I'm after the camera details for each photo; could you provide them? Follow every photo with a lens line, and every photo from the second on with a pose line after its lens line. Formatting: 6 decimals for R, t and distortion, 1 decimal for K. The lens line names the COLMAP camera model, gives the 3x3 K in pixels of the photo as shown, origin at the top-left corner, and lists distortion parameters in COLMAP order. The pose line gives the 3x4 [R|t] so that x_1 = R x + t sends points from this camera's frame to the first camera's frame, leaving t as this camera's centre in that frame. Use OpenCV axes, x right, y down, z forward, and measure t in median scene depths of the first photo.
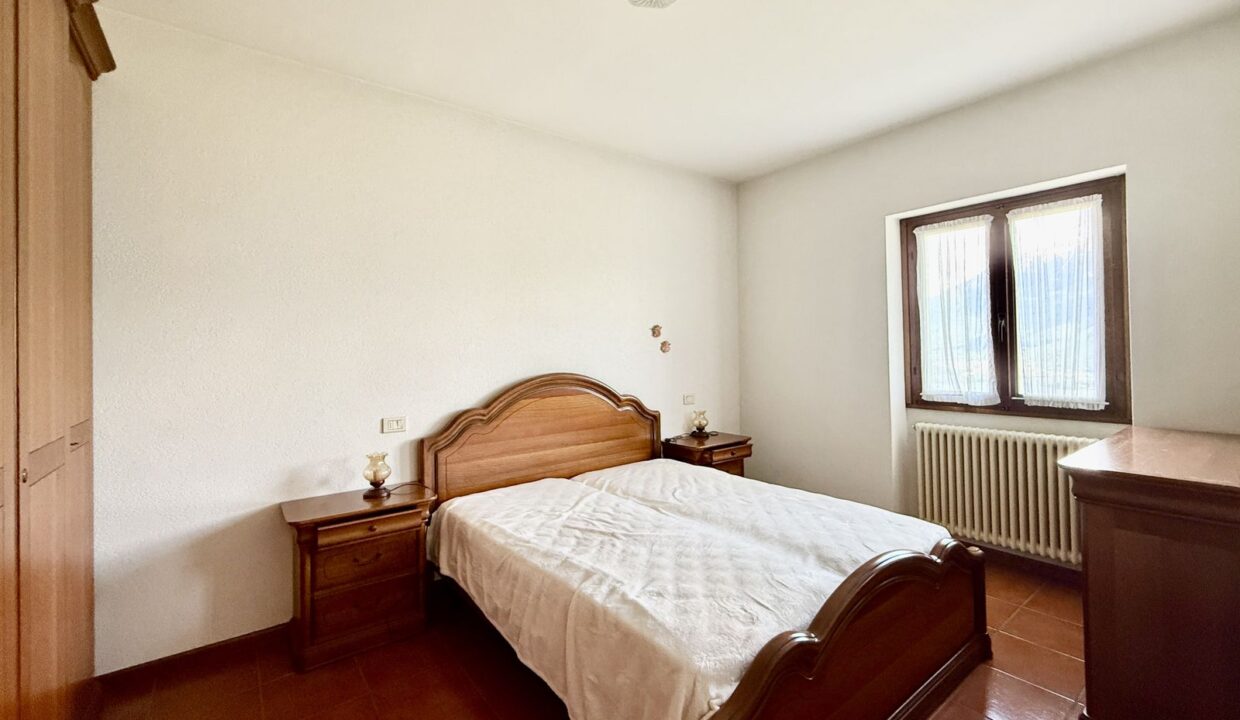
lens RADIAL K [[496.6, 0, 619.9], [0, 496.6, 351.9], [0, 0, 1]] dist [-0.002189, 0.001411]
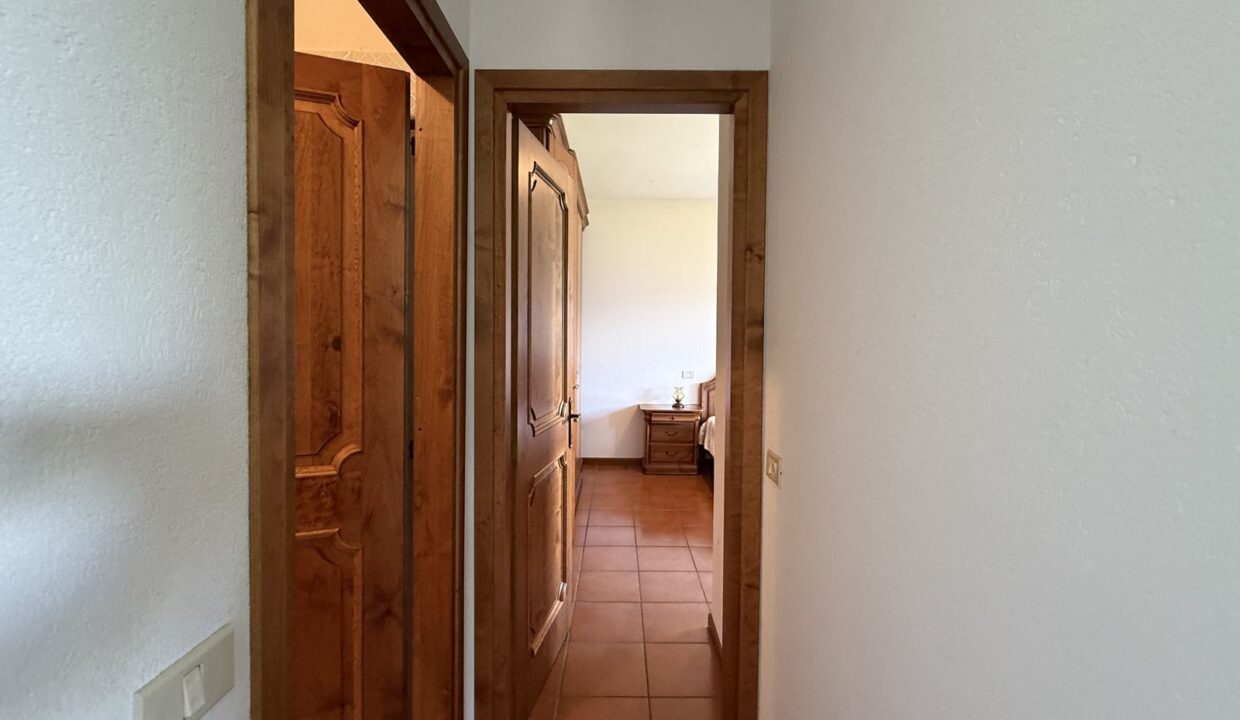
lens RADIAL K [[496.6, 0, 619.9], [0, 496.6, 352.6], [0, 0, 1]] dist [-0.002189, 0.001411]
pose [[0.791498, 0.036776, -0.610064, 0.583535], [-0.016090, 0.999096, 0.039352, -0.012989], [0.610960, -0.021331, 0.791374, -0.792334]]
